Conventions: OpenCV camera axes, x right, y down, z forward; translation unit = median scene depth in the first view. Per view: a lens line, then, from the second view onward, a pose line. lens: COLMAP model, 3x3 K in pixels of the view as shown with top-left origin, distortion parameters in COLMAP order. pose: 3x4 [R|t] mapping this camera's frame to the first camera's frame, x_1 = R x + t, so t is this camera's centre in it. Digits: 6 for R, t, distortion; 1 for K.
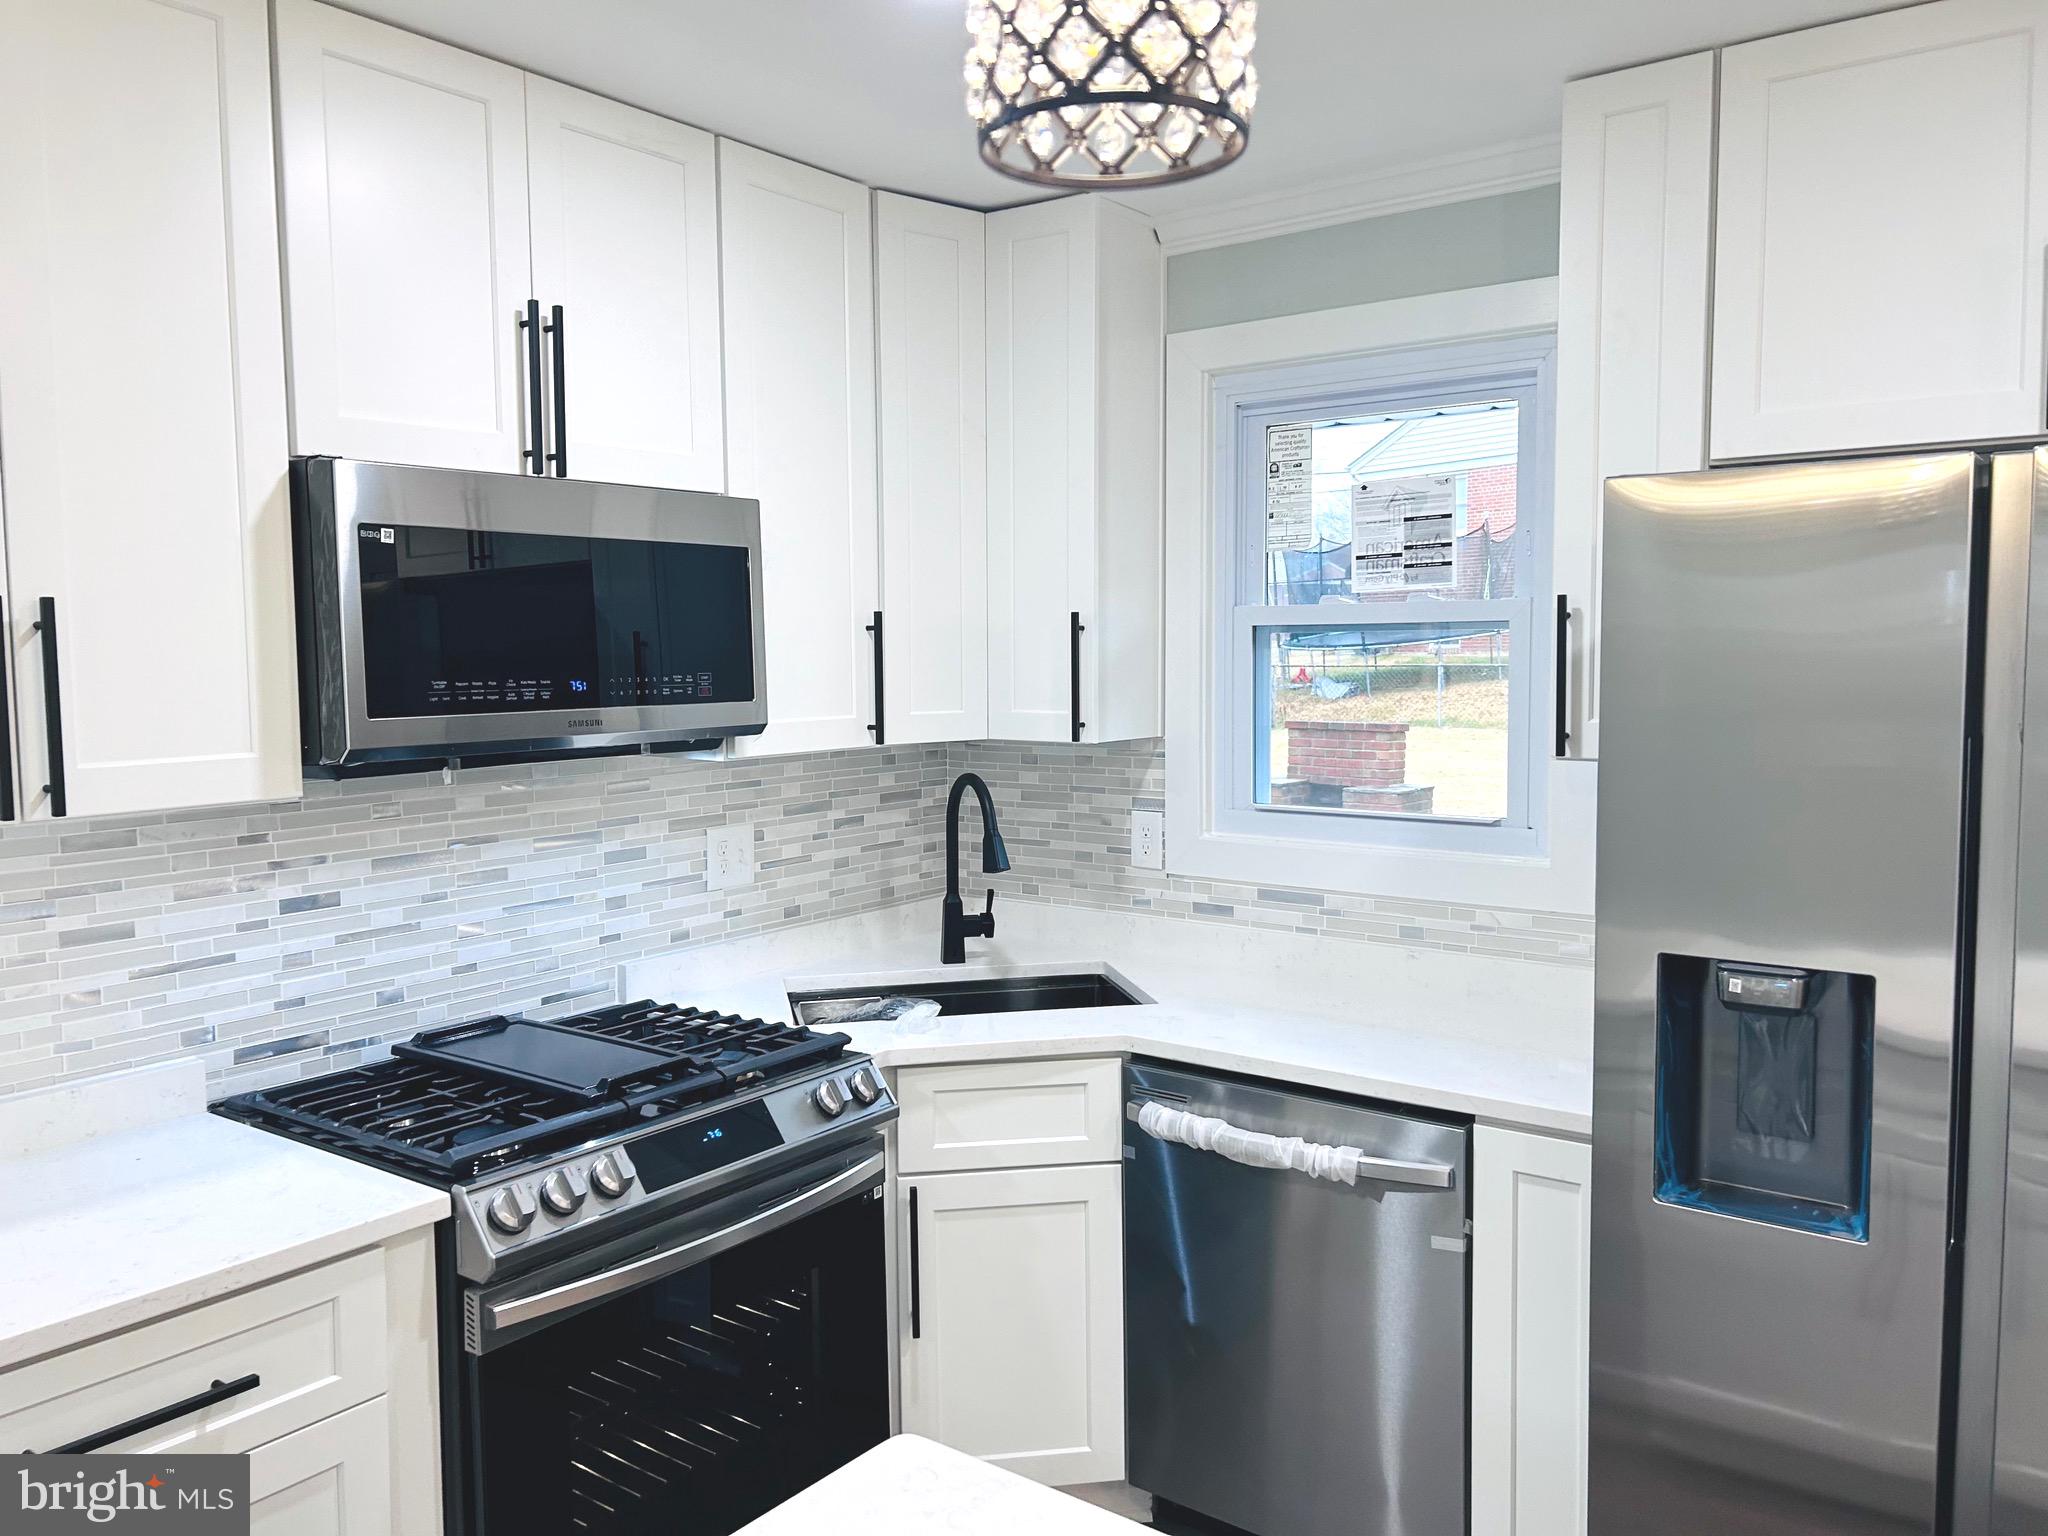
lens RADIAL K [[1539.8, 0, 1016.6], [0, 1539.8, 761.7], [0, 0, 1]] dist [0.054841, -0.059363]
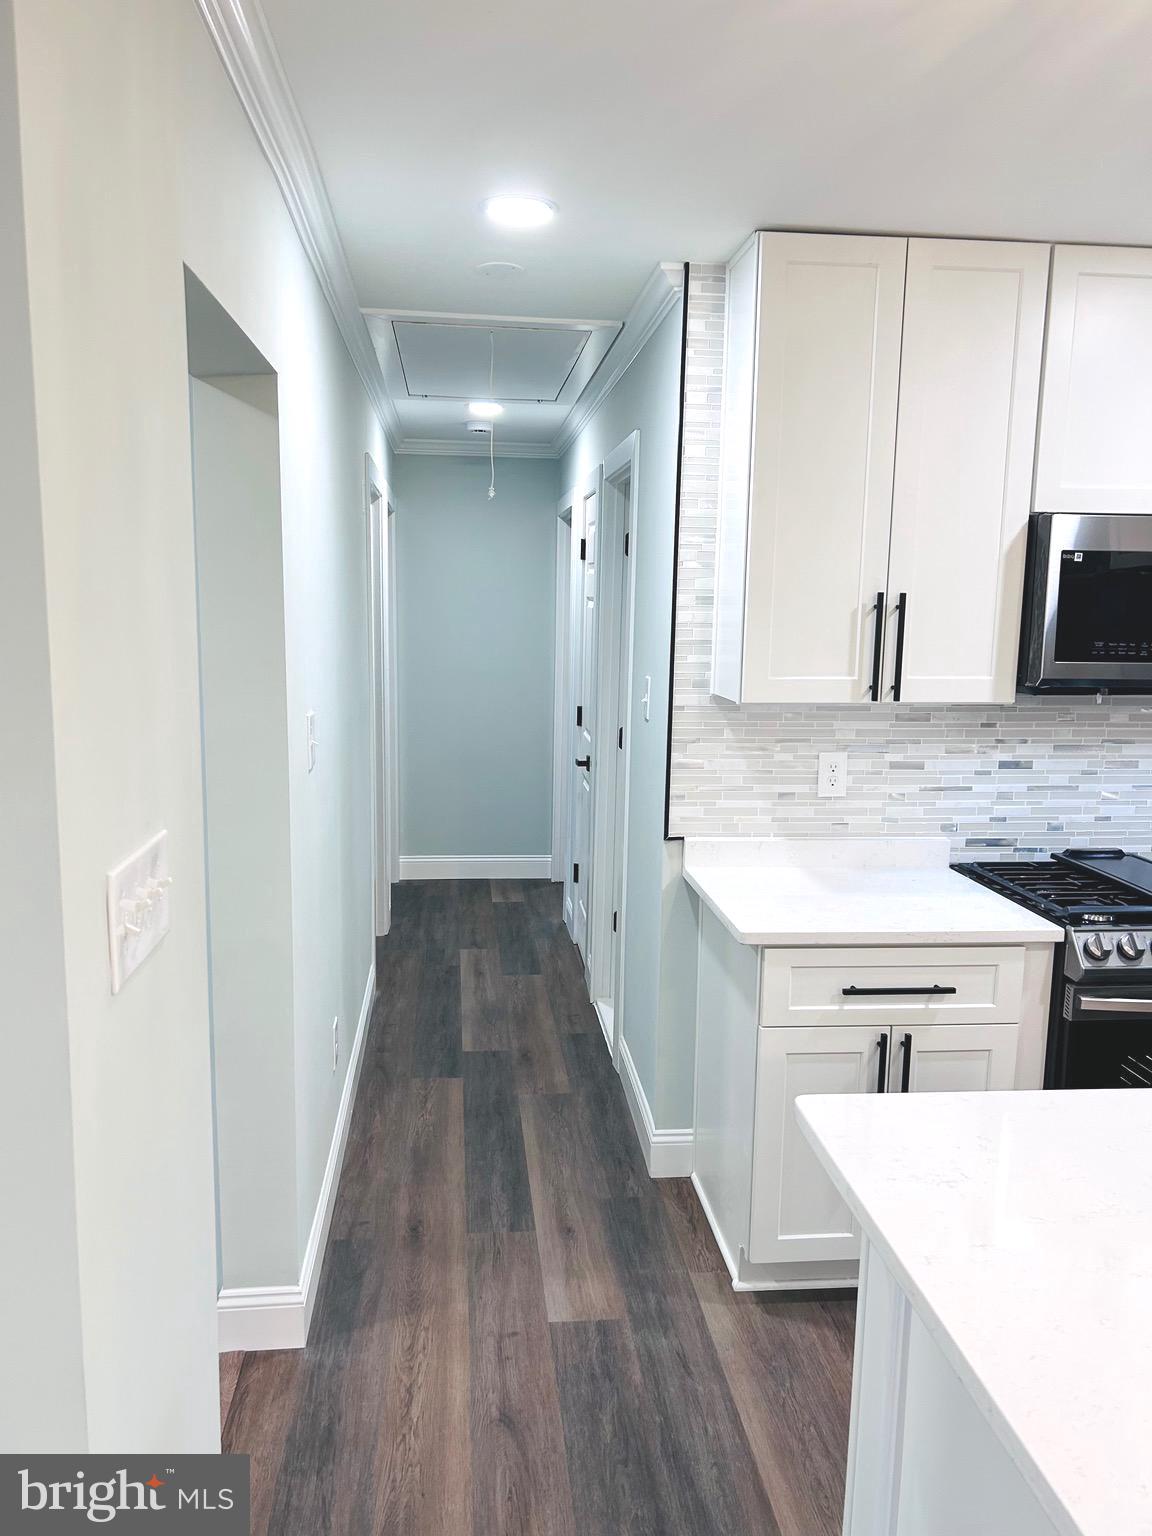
lens RADIAL K [[1154.8, 0, 579.1], [0, 1154.8, 775.7], [0, 0, 1]] dist [0.054841, -0.059363]
pose [[0.680496, 0.130184, -0.721094, 0.150928], [-0.078132, 0.991372, 0.105246, 0.002945], [0.728574, -0.015279, 0.684797, -0.246526]]
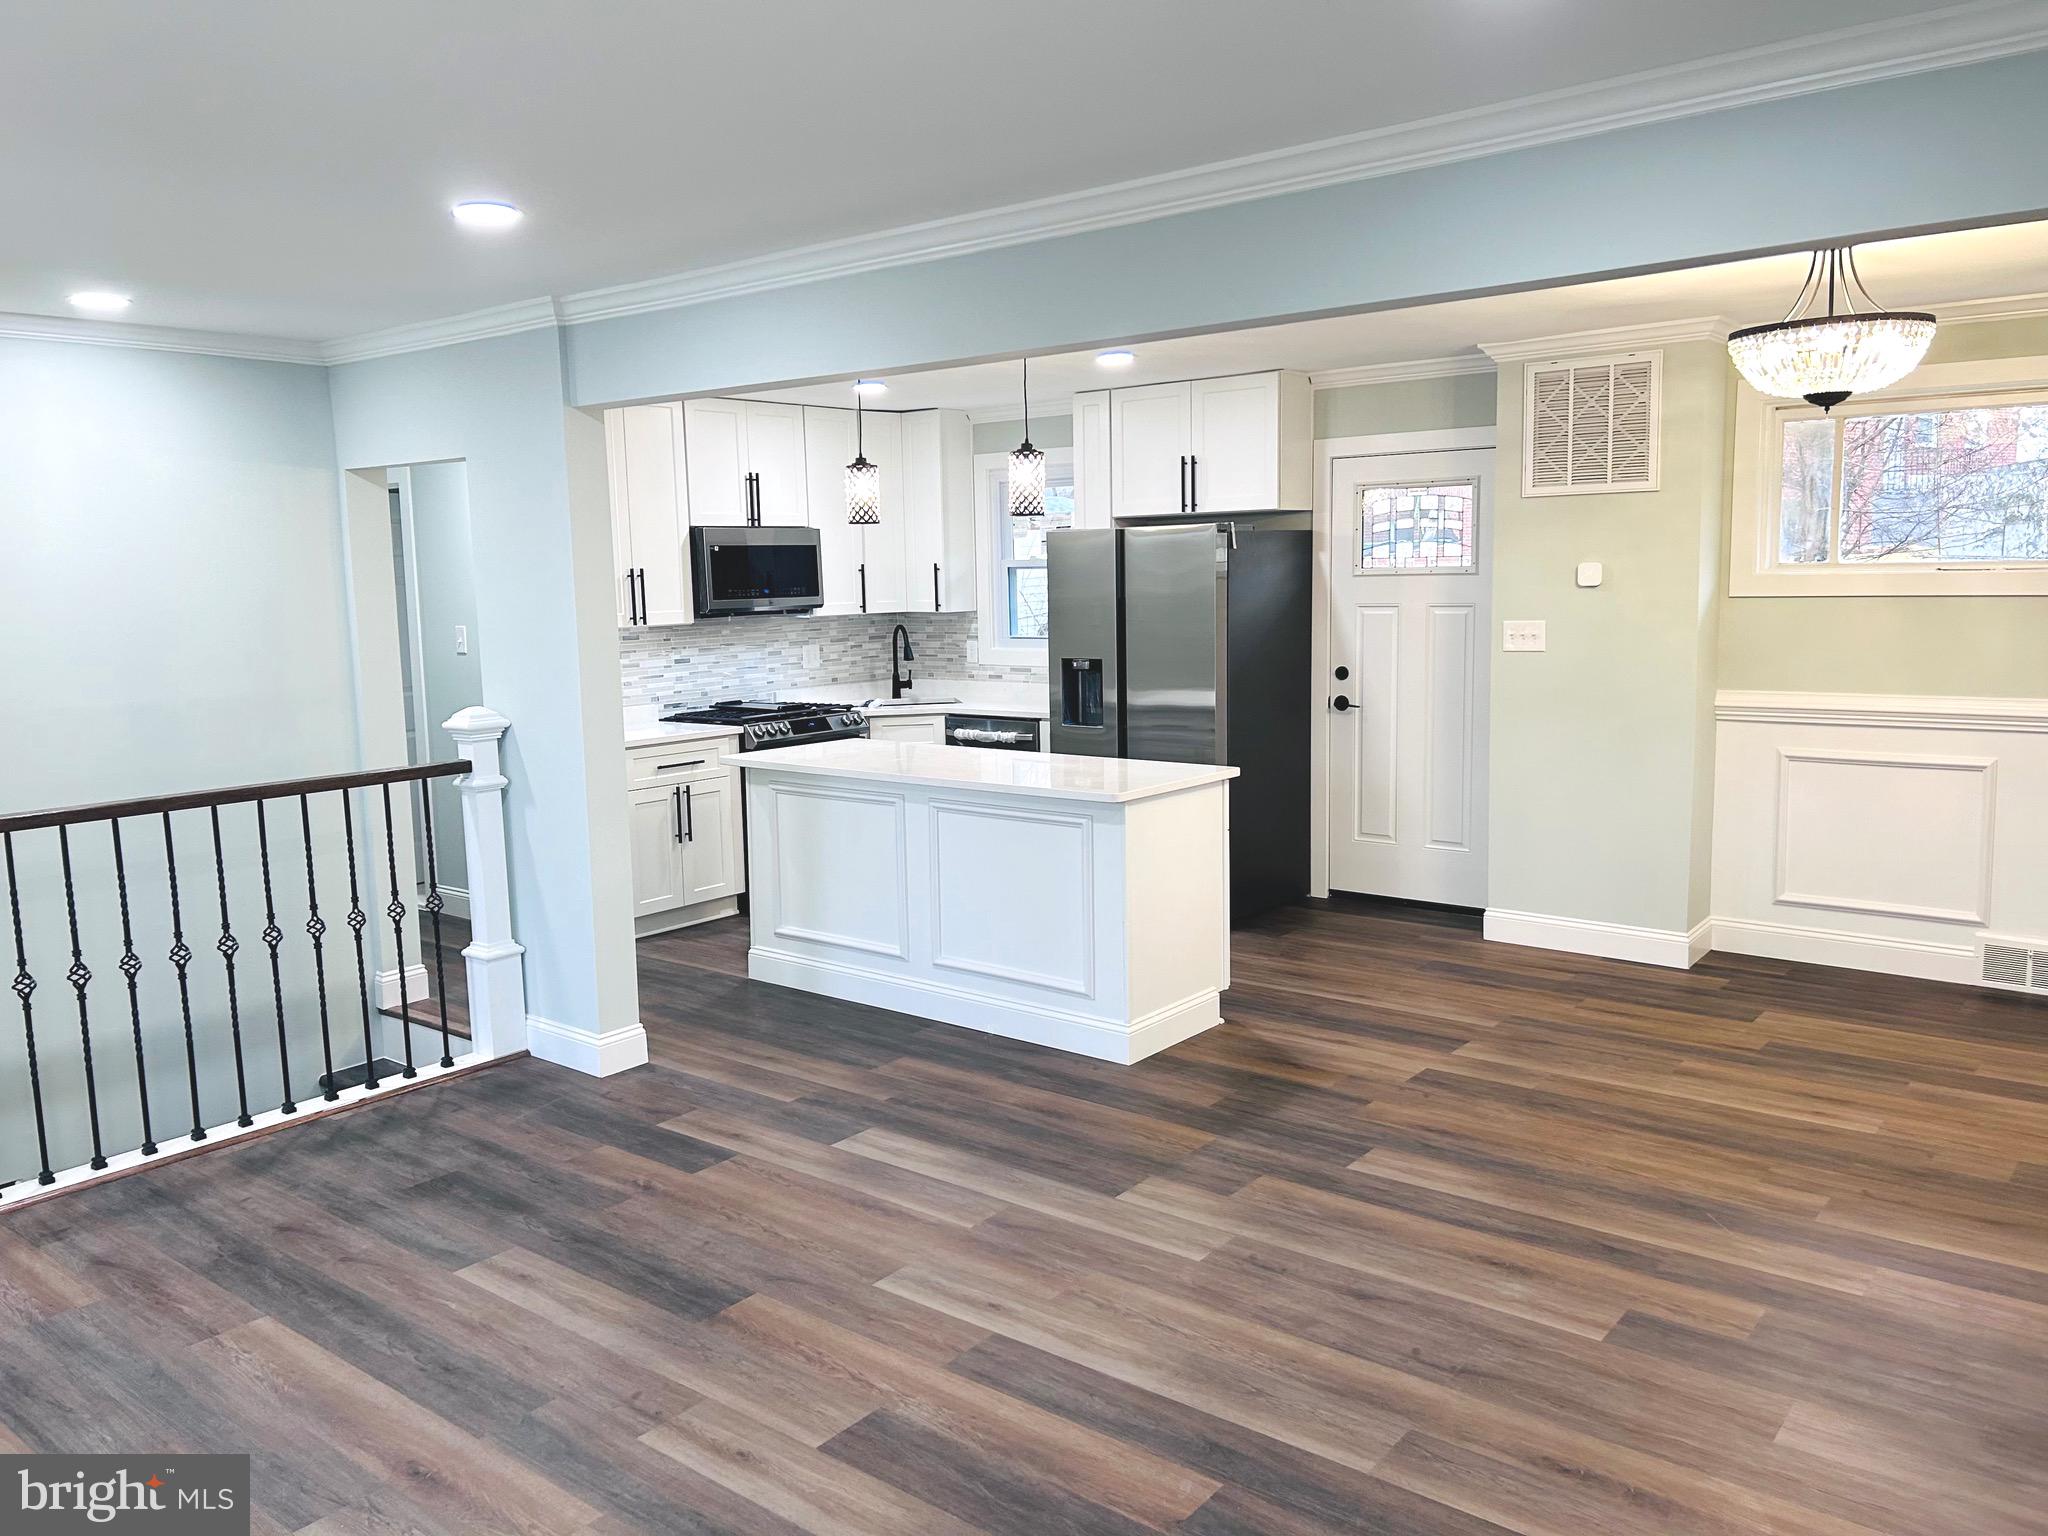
lens RADIAL K [[1539.8, 0, 1016.6], [0, 1539.8, 761.7], [0, 0, 1]] dist [0.054841, -0.059363]
pose [[0.999342, -0.010125, -0.034836, 0.319412], [0.011972, 0.998510, 0.053243, 0.128817], [0.034245, -0.053626, 0.997974, -2.027889]]
